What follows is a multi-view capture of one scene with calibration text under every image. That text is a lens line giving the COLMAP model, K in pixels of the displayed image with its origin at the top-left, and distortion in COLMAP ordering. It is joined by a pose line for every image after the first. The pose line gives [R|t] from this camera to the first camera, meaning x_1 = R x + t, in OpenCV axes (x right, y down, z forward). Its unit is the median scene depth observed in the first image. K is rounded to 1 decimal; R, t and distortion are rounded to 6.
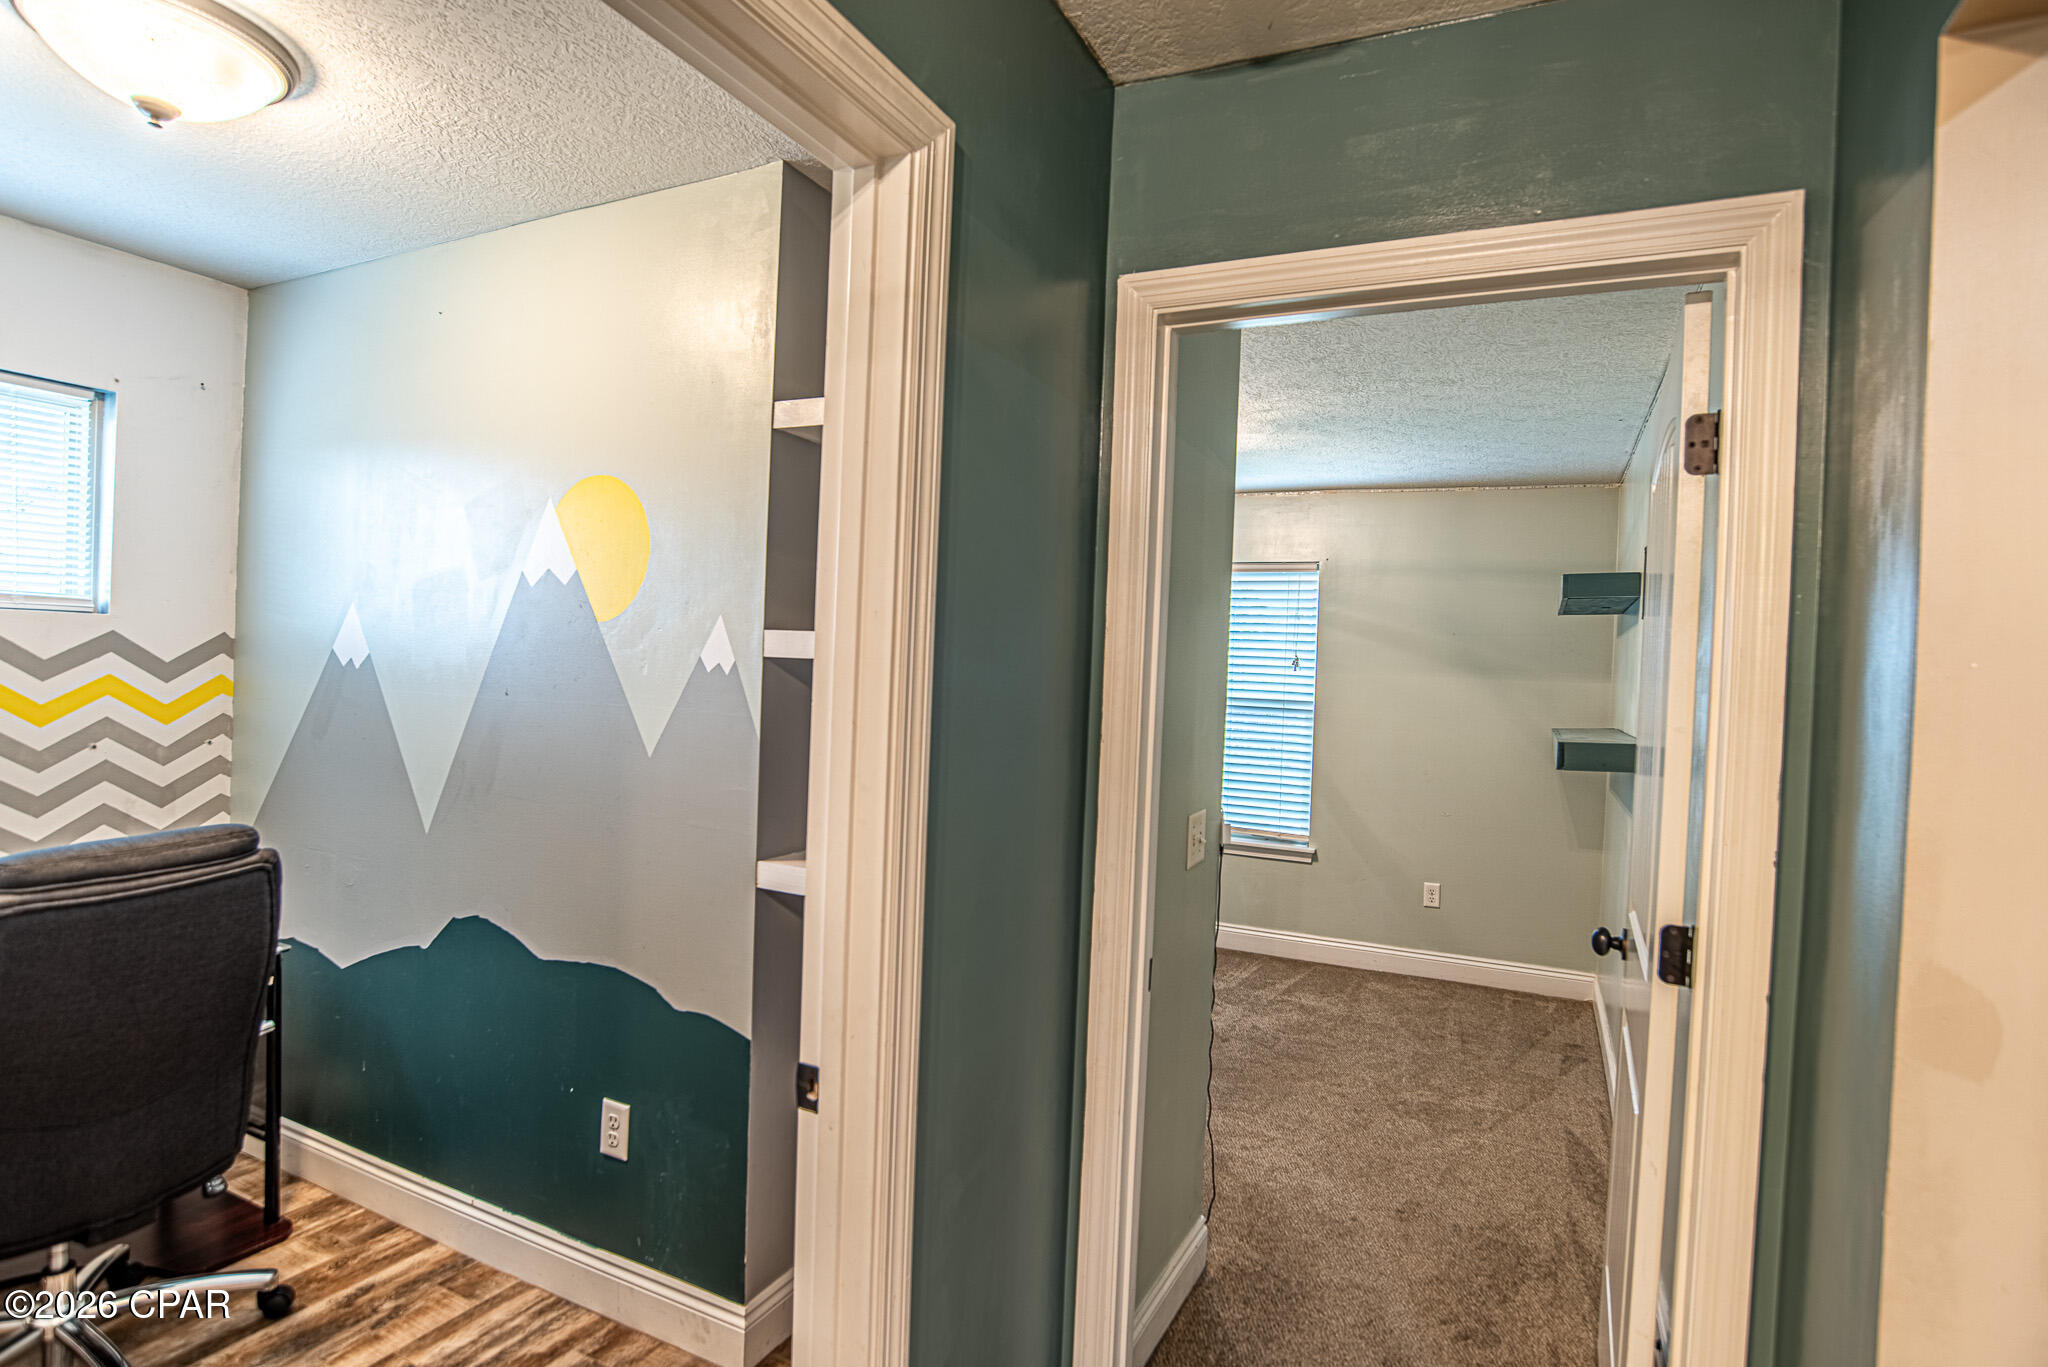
lens RADIAL K [[1038.9, 0, 1021.9], [0, 1038.9, 685.1], [0, 0, 1]] dist [-0.041613, 0.014733]
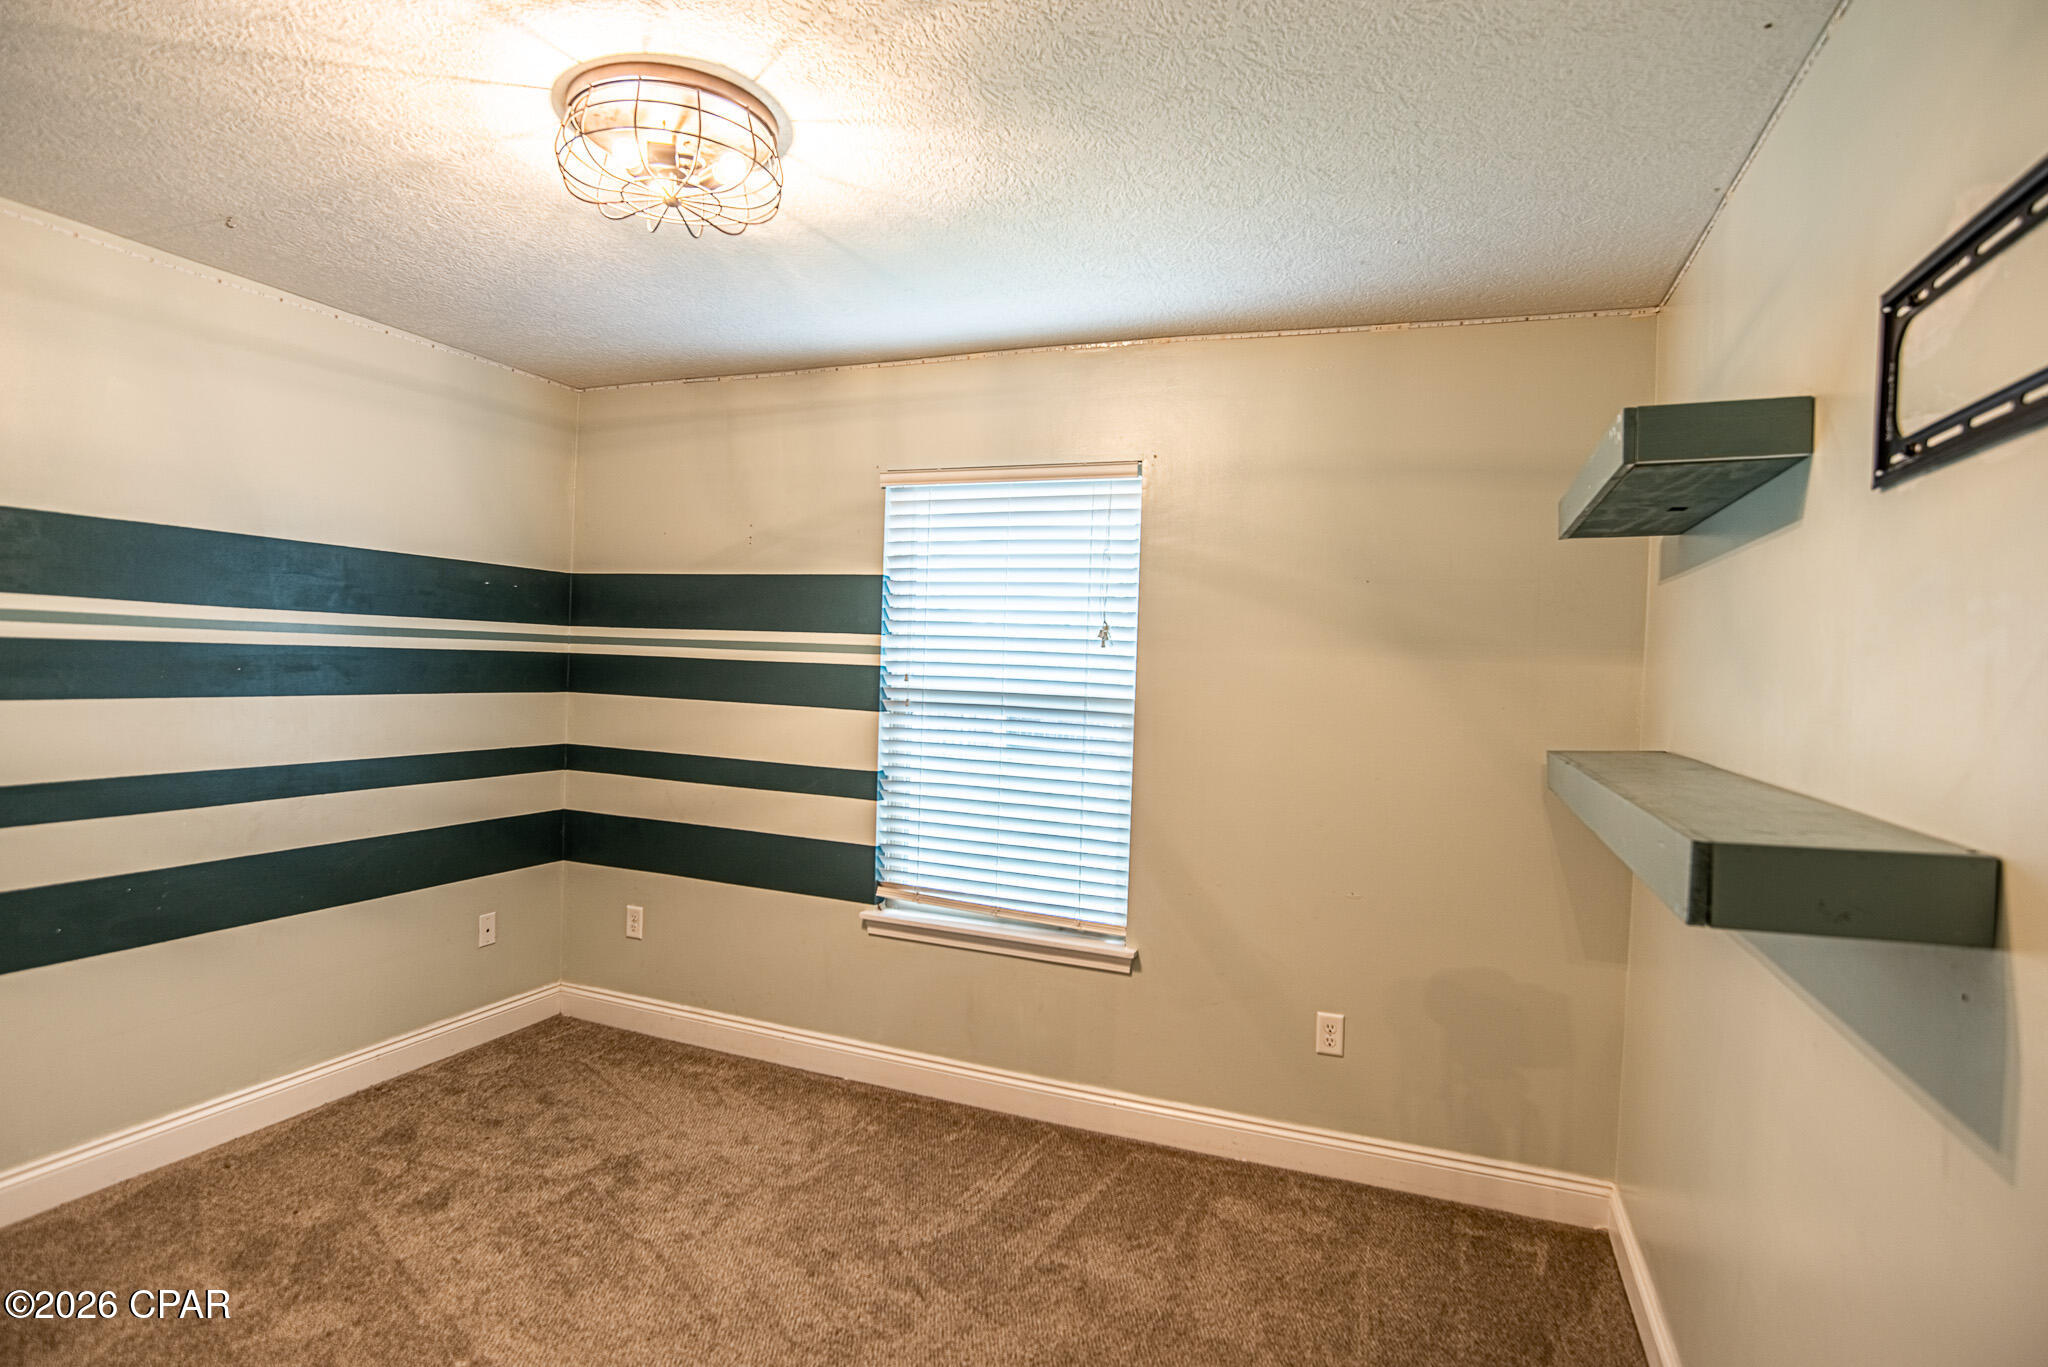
lens RADIAL K [[1038.9, 0, 1005.3], [0, 1038.9, 686.4], [0, 0, 1]] dist [-0.041613, 0.014733]
pose [[0.997787, -0.006413, 0.066178, 0.171632], [0.005542, 0.999896, 0.013346, 0.000285], [-0.066257, -0.012950, 0.997719, 0.419802]]
